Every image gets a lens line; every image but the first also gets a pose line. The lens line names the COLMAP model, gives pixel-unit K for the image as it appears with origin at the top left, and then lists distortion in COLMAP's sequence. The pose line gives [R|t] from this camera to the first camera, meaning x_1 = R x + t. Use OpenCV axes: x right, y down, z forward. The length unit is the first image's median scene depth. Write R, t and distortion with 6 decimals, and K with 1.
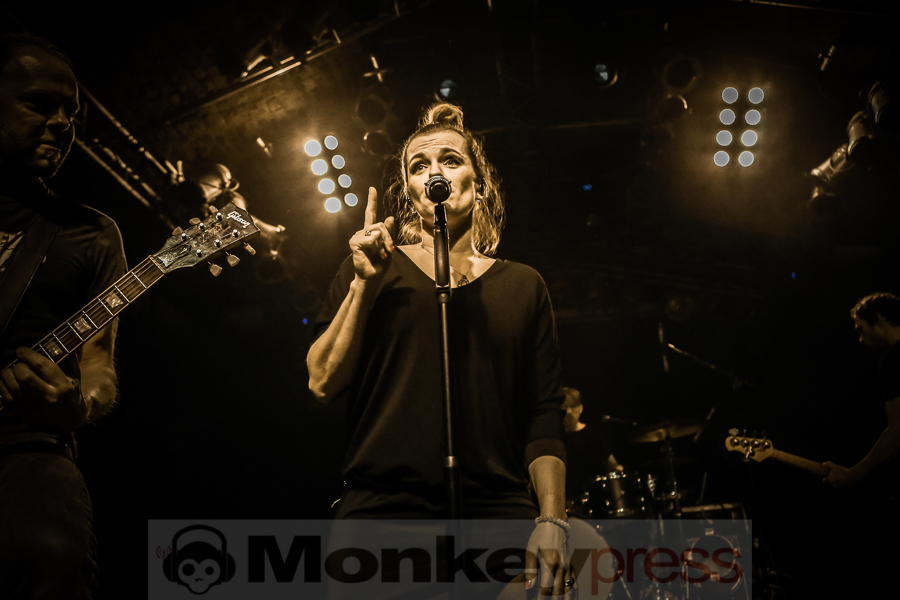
lens RADIAL K [[774.3, 0, 451.2], [0, 774.3, 296.9], [0, 0, 1]] dist [-0.071643, 0.042166]
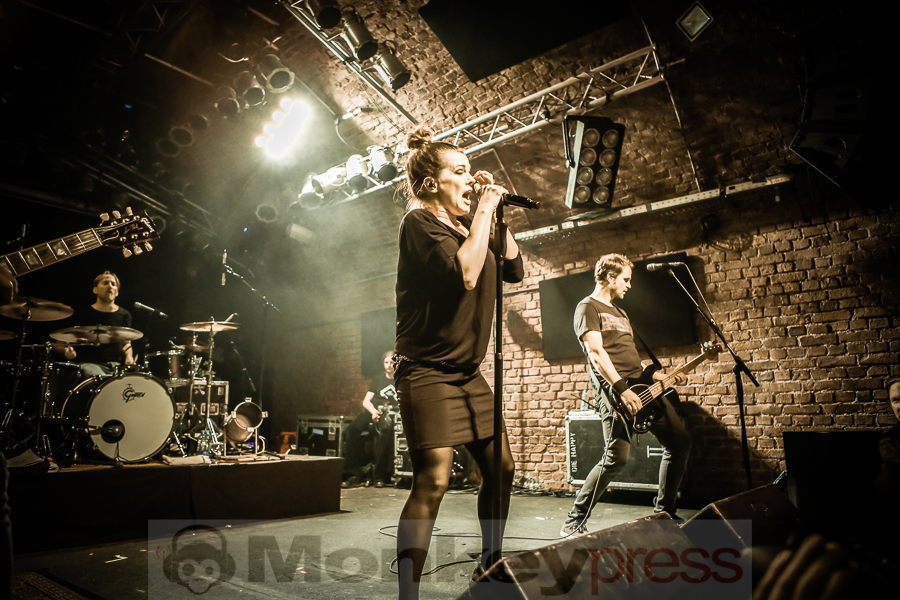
lens RADIAL K [[620.0, 0, 442.5], [0, 620.0, 303.1], [0, 0, 1]] dist [-0.080654, 0.044649]
pose [[0.553245, 0.199668, 0.808735, -0.331821], [-0.301610, 0.952992, -0.028956, 0.034224], [-0.776499, -0.227903, 0.587460, 0.033298]]
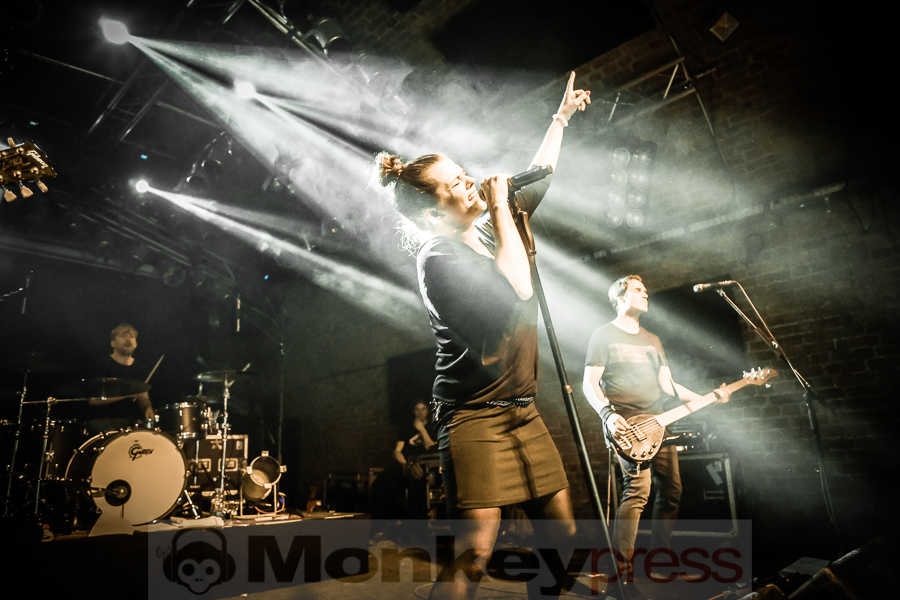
lens RADIAL K [[620.0, 0, 447.1], [0, 620.0, 302.0], [0, 0, 1]] dist [-0.080654, 0.044649]
pose [[0.594615, 0.234742, 0.768979, -0.276296], [-0.262020, 0.960792, -0.090688, 0.042432], [-0.760117, -0.147564, 0.632808, 0.066178]]
